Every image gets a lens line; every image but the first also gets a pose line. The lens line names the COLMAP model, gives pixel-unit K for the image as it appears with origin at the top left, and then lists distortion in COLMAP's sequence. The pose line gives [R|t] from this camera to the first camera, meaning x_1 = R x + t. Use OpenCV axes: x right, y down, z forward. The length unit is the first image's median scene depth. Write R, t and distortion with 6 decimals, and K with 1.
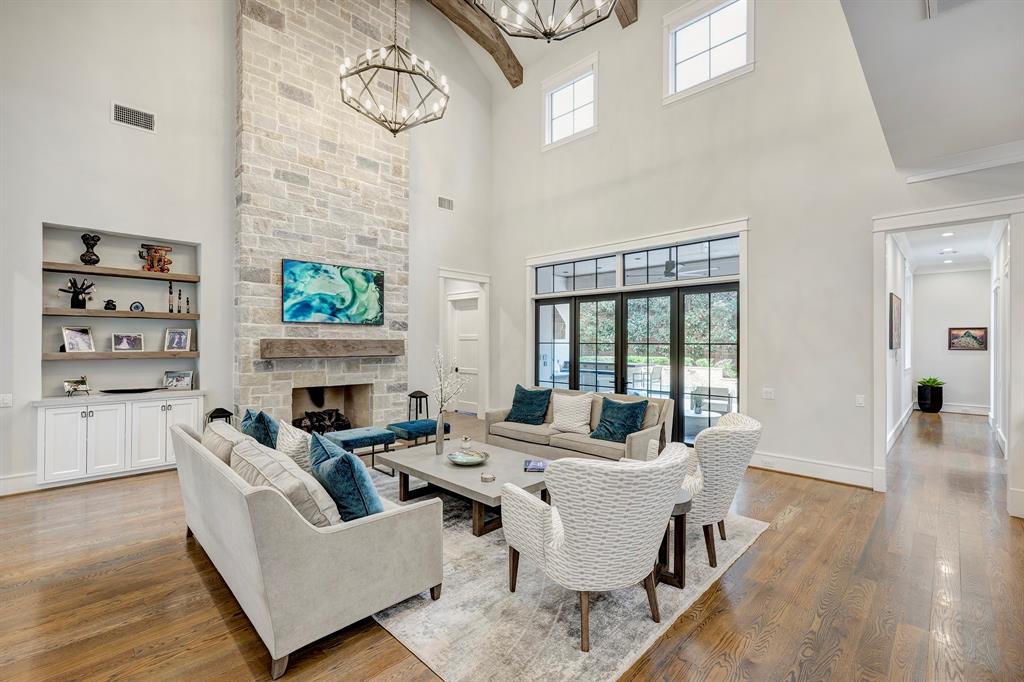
lens RADIAL K [[447.9, 0, 510.8], [0, 447.9, 341.7], [0, 0, 1]] dist [-0.004744, -0.000687]
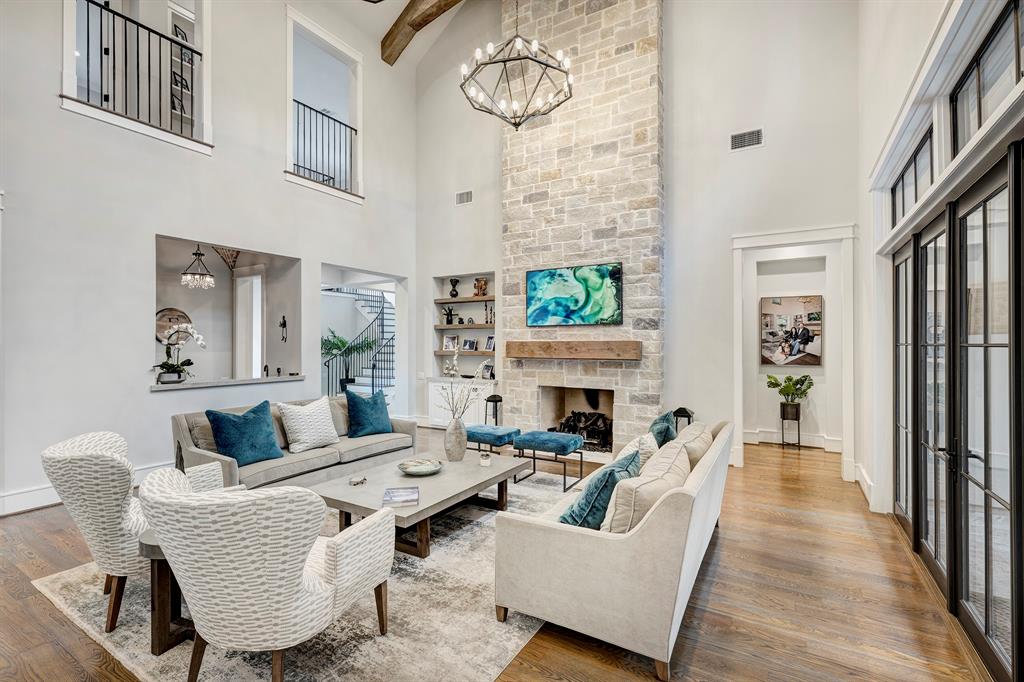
lens RADIAL K [[457.9, 0, 483.2], [0, 457.9, 337.1], [0, 0, 1]] dist [-0.000847, 0.000763]
pose [[0.217107, -0.017298, -0.975994, 0.580015], [0.005773, 0.999848, -0.016436, 0.001408], [0.976131, -0.002066, 0.217174, 0.604234]]
